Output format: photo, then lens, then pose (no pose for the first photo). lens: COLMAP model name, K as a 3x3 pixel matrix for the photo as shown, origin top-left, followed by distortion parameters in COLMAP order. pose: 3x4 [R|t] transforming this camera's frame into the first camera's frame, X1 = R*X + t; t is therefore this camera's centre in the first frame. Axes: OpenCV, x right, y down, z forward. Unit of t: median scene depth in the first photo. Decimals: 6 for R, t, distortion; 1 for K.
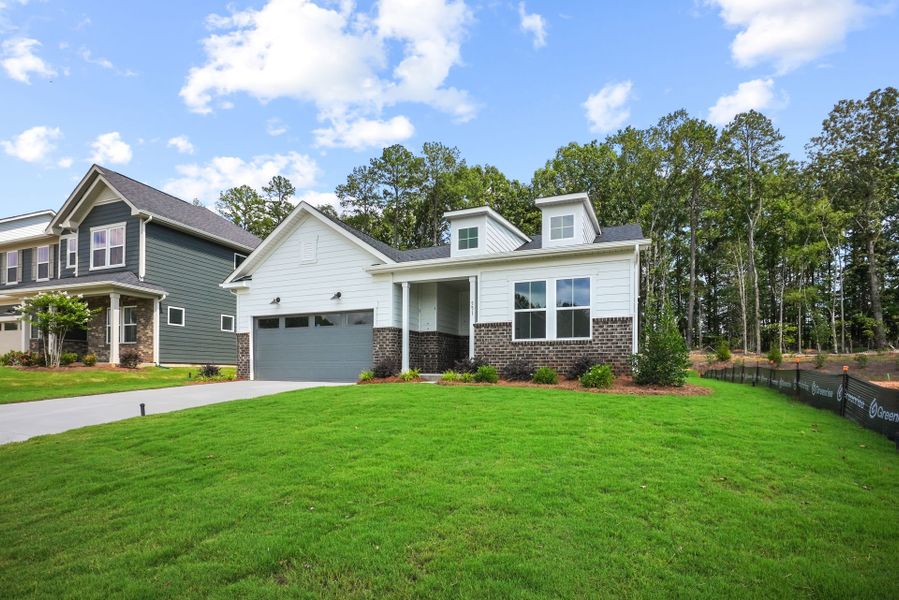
lens RADIAL K [[439.5, 0, 447.9], [0, 439.5, 370.1], [0, 0, 1]] dist [-0.050908, 0.017734]
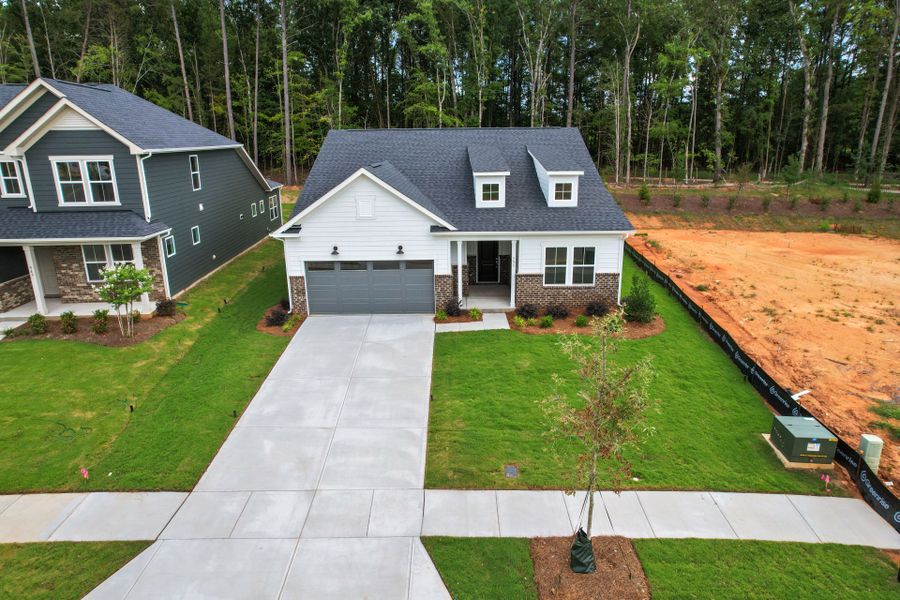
lens RADIAL K [[573.6, 0, 453.8], [0, 573.6, 303.3], [0, 0, 1]] dist [-0.074005, 0.072582]
pose [[0.923013, -0.121237, 0.365169, -0.642126], [0.015168, 0.959789, 0.280313, -0.422859], [-0.384470, -0.253194, 0.887736, -0.469357]]
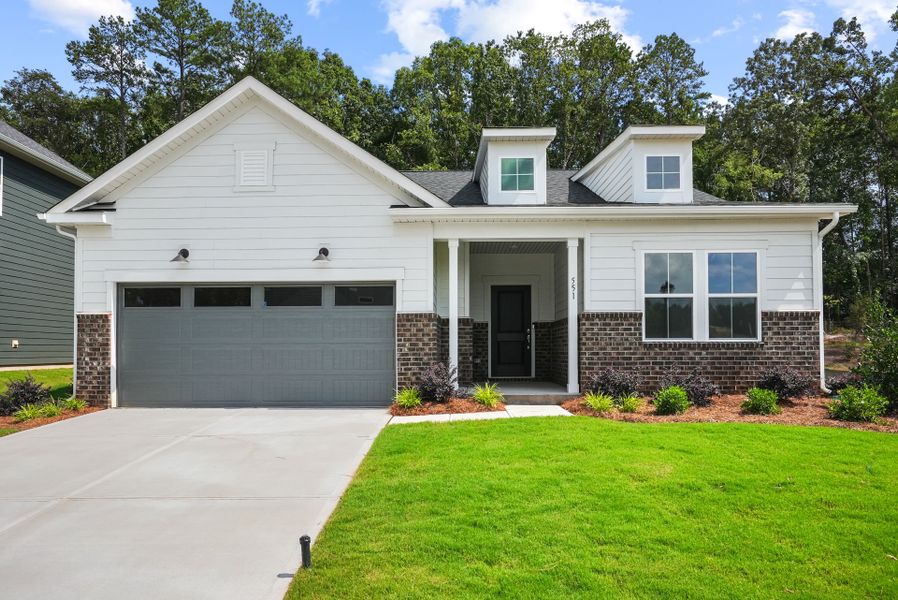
lens RADIAL K [[628.8, 0, 440.1], [0, 628.8, 333.9], [0, 0, 1]] dist [-0.011875, 0.033413]
pose [[0.934612, 0.003972, 0.355647, -0.355071], [0.005067, 0.999687, -0.024482, -0.042961], [-0.355633, 0.024684, 0.934300, 0.175163]]
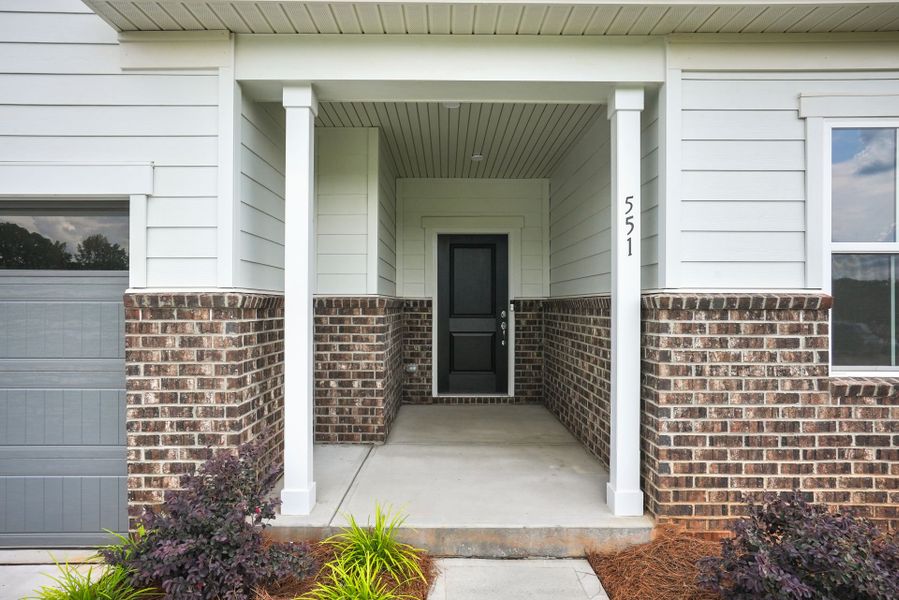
lens RADIAL K [[525.5, 0, 449.5], [0, 525.5, 300.0], [0, 0, 1]] dist [0.000587, 0.000276]
pose [[0.919386, 0.002271, 0.393350, -0.110061], [0.000497, 0.999976, -0.006935, -0.079849], [-0.393357, 0.006571, 0.919362, 0.622612]]
